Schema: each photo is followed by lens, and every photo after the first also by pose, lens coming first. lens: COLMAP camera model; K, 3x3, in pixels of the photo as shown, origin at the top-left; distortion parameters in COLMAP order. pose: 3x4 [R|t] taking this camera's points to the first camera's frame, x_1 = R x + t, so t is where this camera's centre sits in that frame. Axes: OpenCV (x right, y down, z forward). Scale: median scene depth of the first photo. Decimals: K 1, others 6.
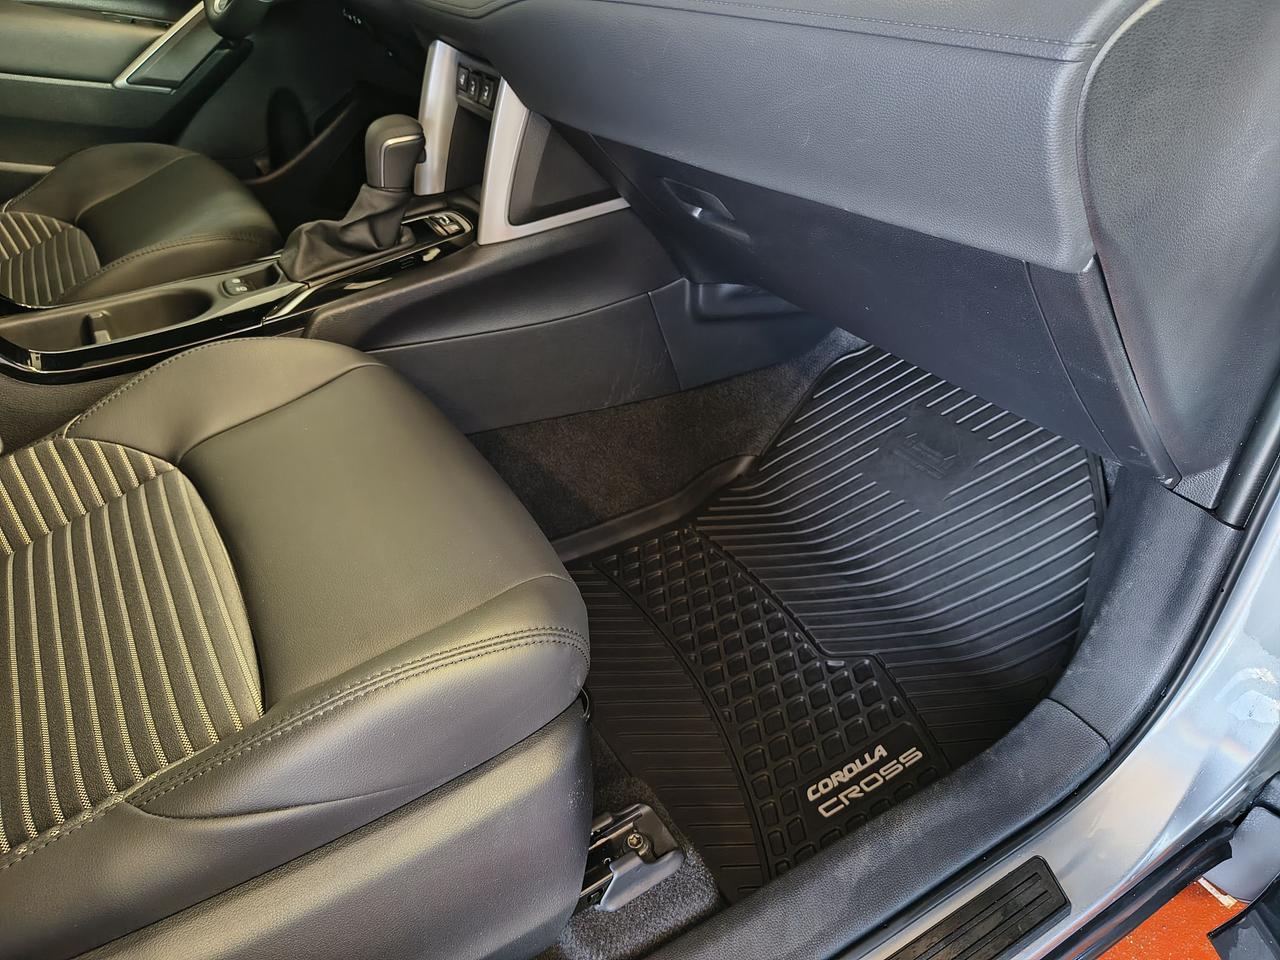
lens RADIAL K [[908.6, 0, 640.0], [0, 908.6, 480.0], [0, 0, 1]] dist [0.049055, 0.001126]
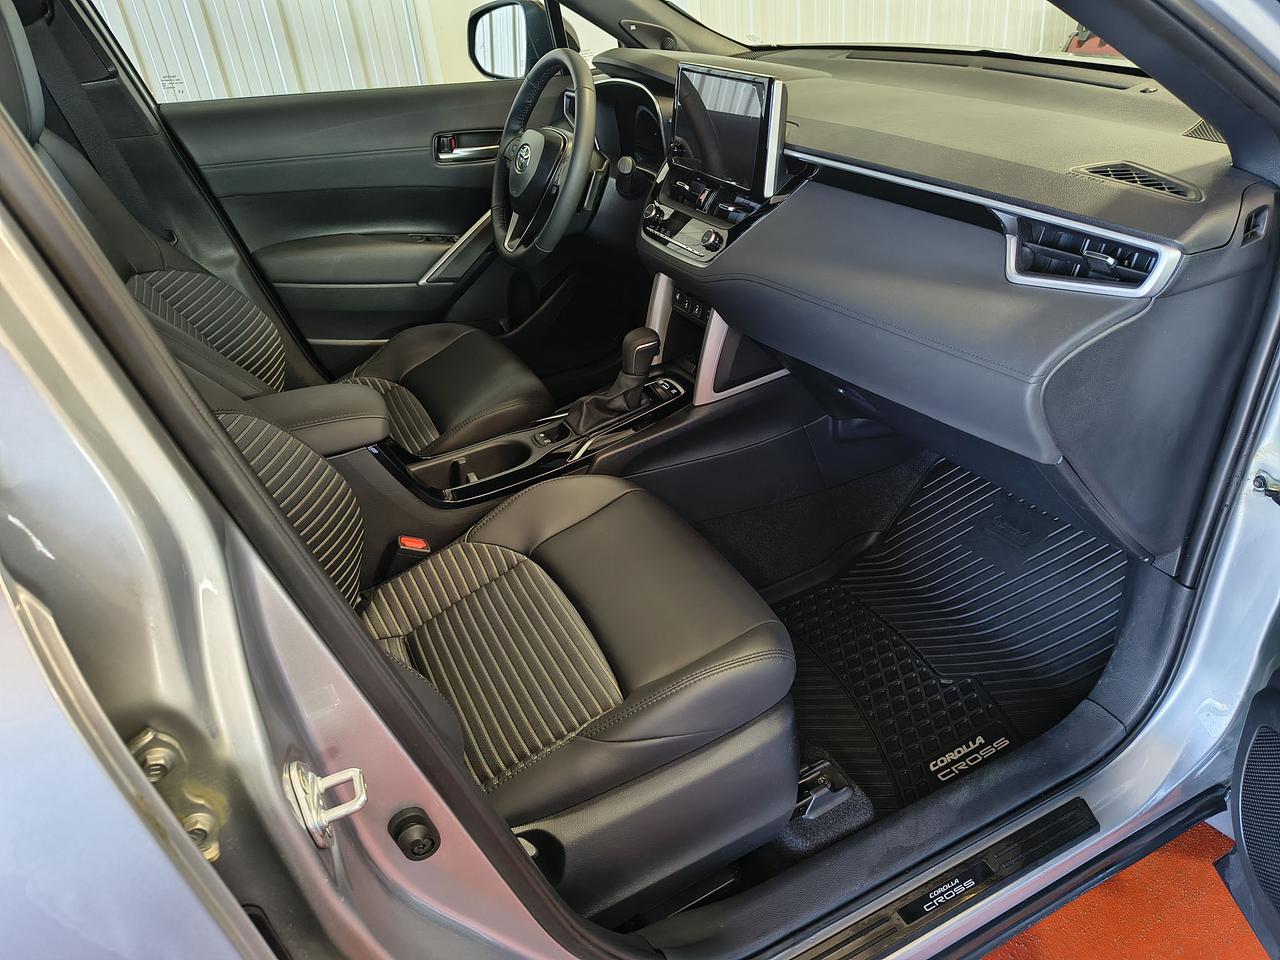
lens RADIAL K [[886.1, 0, 660.9], [0, 886.1, 484.5], [0, 0, 1]] dist [0.102949, -0.071880]
pose [[0.994128, -0.029552, -0.104100, -0.084599], [0.024472, 0.998462, -0.049745, -0.054517], [0.105410, 0.046905, 0.993322, -0.516777]]
